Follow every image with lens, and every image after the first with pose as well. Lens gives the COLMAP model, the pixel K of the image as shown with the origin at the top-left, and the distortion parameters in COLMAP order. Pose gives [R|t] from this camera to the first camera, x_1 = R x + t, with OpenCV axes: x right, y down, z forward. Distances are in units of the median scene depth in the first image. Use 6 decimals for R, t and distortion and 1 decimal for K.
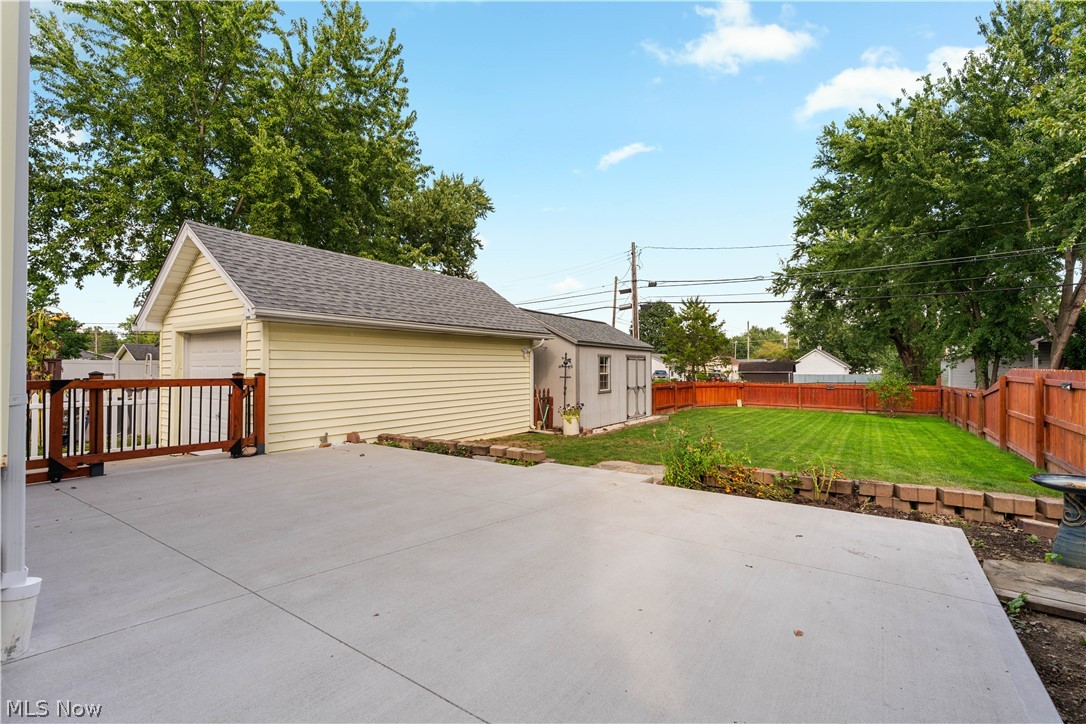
lens RADIAL K [[488.9, 0, 545.0], [0, 488.9, 364.0], [0, 0, 1]] dist [-0.007104, 0.002358]
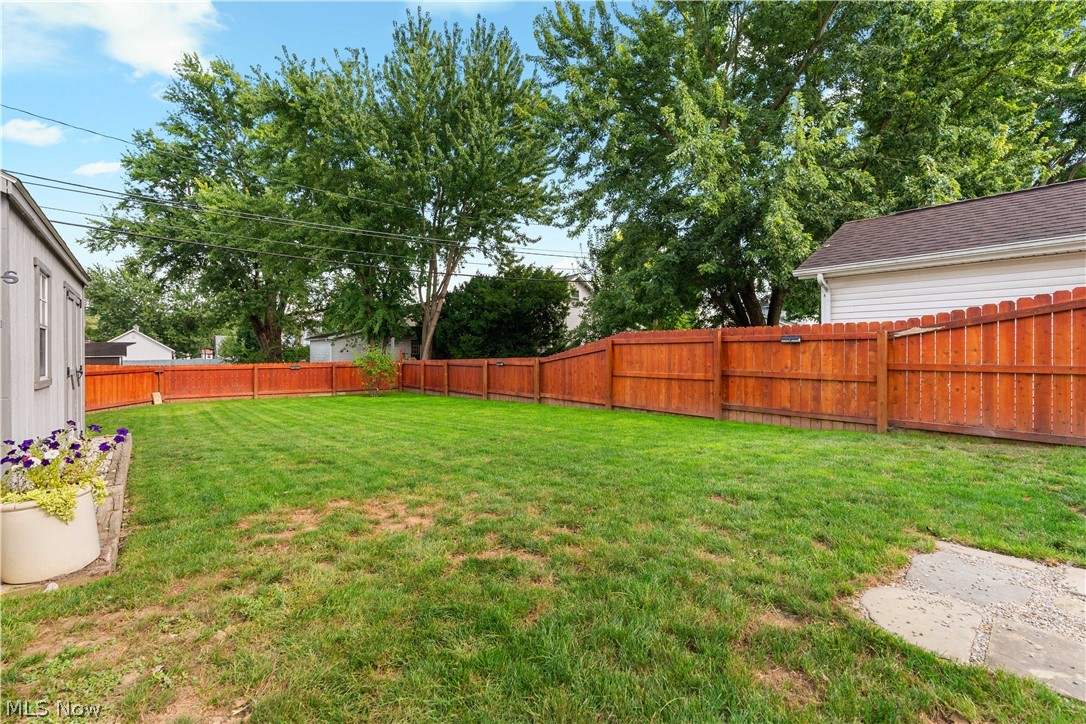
lens RADIAL K [[488.9, 0, 540.7], [0, 488.9, 352.2], [0, 0, 1]] dist [-0.007104, 0.002358]
pose [[0.301744, -0.003111, 0.953384, -0.042557], [0.001007, 0.999995, 0.002944, 0.018435], [-0.953388, 0.000071, 0.301746, 0.312570]]
